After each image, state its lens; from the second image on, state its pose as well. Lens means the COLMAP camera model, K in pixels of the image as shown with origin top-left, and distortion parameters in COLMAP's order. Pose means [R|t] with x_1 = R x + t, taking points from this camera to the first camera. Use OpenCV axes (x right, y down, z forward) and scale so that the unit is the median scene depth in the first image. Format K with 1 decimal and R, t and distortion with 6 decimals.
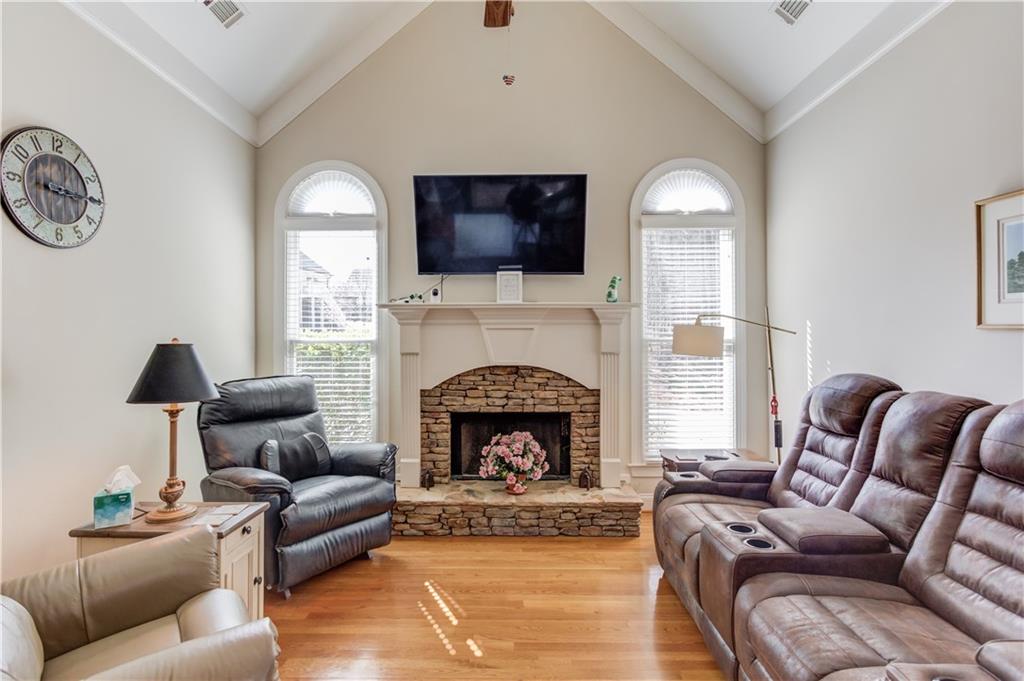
lens RADIAL K [[492.6, 0, 512.6], [0, 492.6, 333.0], [0, 0, 1]] dist [-0.001318, 0.000812]
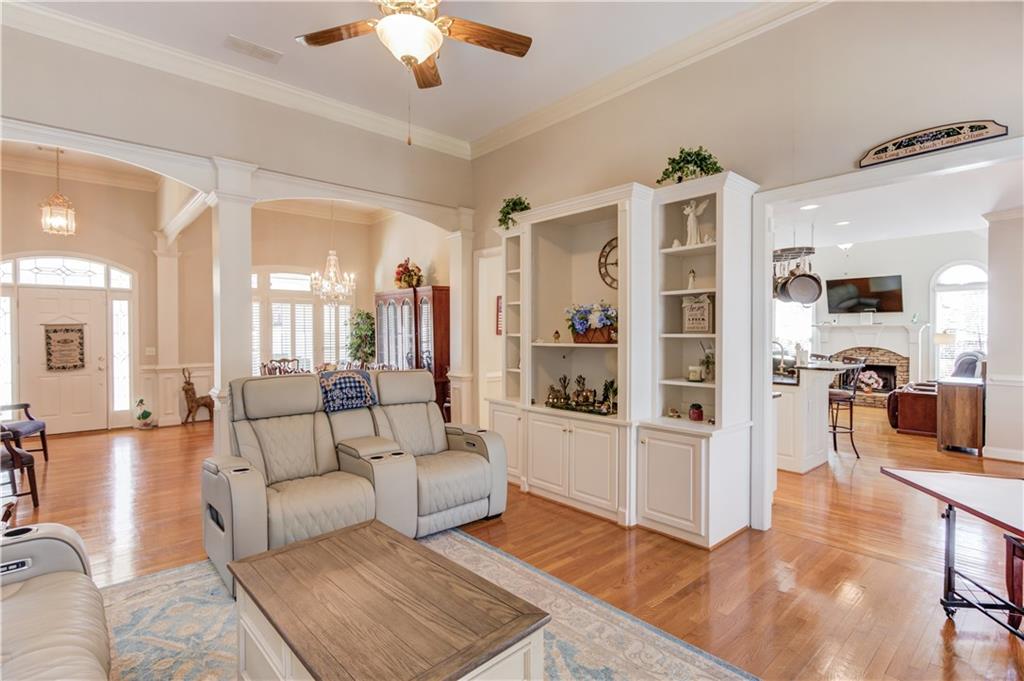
lens RADIAL K [[496.4, 0, 512.9], [0, 496.4, 338.6], [0, 0, 1]] dist [0.000439, 0.000627]
pose [[0.659414, 0.008130, -0.751736, 0.754106], [0.009533, 0.999771, 0.019175, -0.051670], [0.751720, -0.019811, 0.659185, -2.234551]]
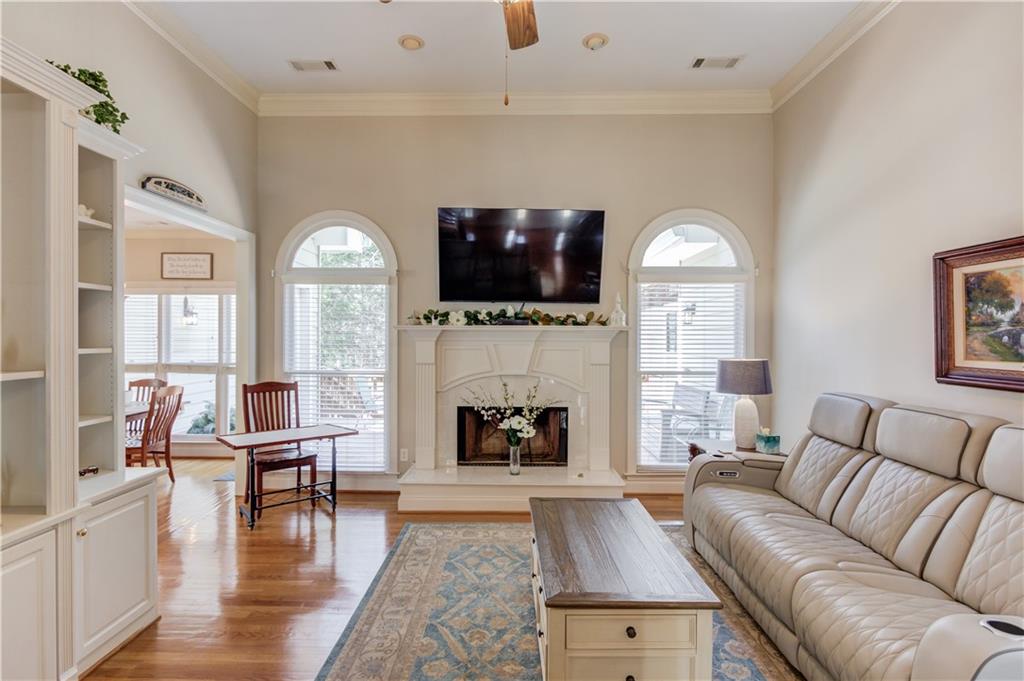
lens RADIAL K [[489.6, 0, 511.2], [0, 489.6, 338.7], [0, 0, 1]] dist [-0.010965, 0.001729]
pose [[0.023226, -0.003879, 0.999723, -0.402041], [-0.012618, 0.999912, 0.004173, -0.062749], [-0.999651, -0.012712, 0.023174, -1.897579]]
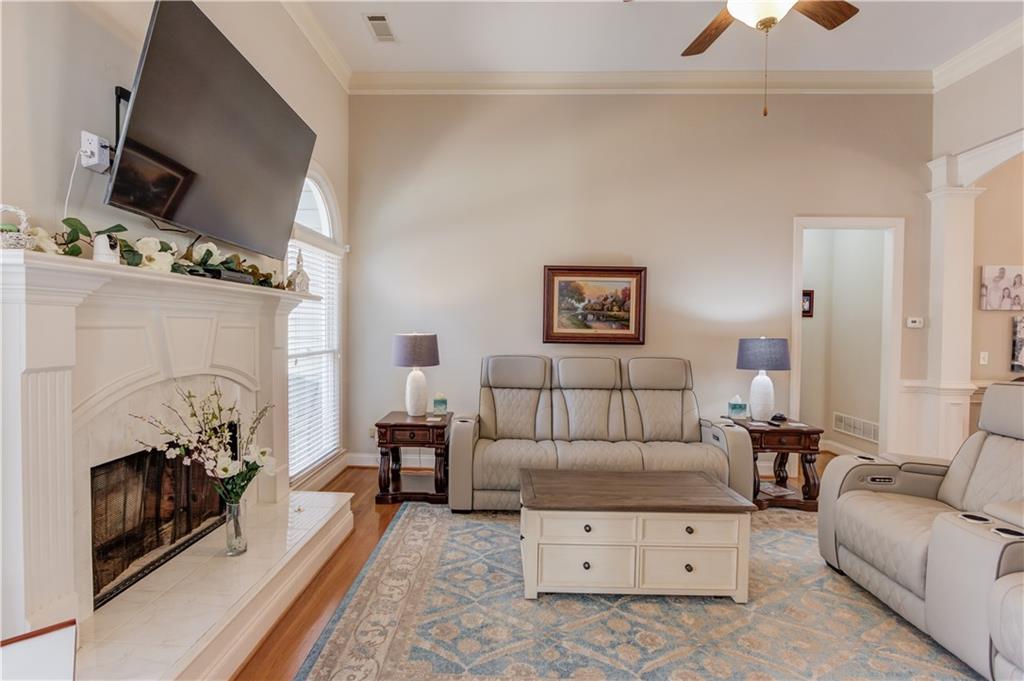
lens RADIAL K [[496.4, 0, 512.9], [0, 496.4, 338.6], [0, 0, 1]] dist [0.000439, 0.000627]
pose [[-0.999272, -0.013516, 0.035666, 0.415326], [-0.012998, 0.999807, 0.014728, -0.028089], [-0.035858, 0.014254, -0.999255, -1.229979]]
